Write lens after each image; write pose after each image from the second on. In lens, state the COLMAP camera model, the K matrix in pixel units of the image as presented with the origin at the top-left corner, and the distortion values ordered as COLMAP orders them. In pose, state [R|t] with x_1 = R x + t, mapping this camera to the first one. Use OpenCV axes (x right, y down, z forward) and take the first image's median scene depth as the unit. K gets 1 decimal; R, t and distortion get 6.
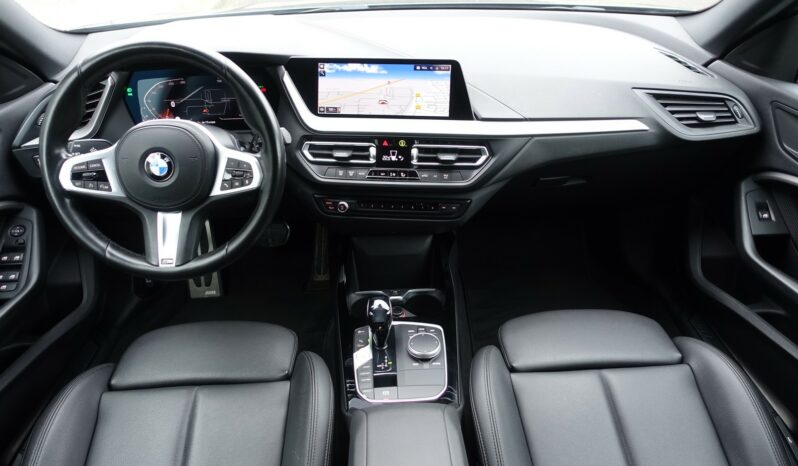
lens RADIAL K [[545.9, 0, 399.0], [0, 545.9, 233.0], [0, 0, 1]] dist [-0.003014, -0.000874]
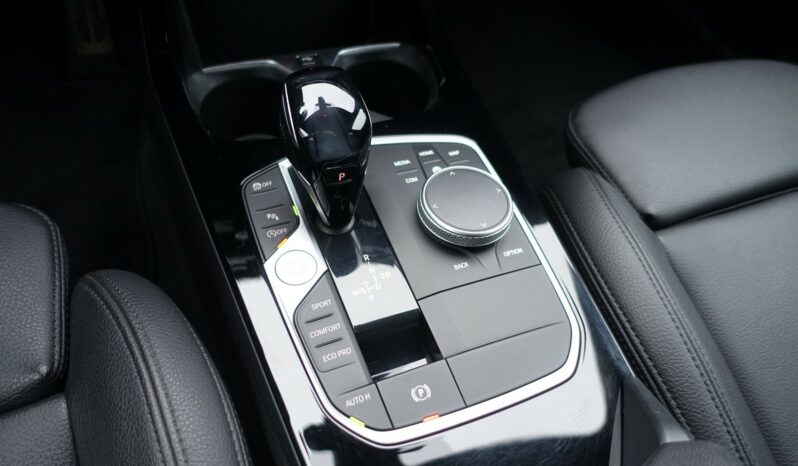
lens RADIAL K [[545.9, 0, 399.0], [0, 545.9, 233.0], [0, 0, 1]] dist [-0.003014, -0.000874]
pose [[0.938705, -0.179627, 0.294225, -0.095766], [0.047459, 0.912724, 0.405812, 0.076060], [-0.341440, -0.366974, 0.865303, 0.679337]]
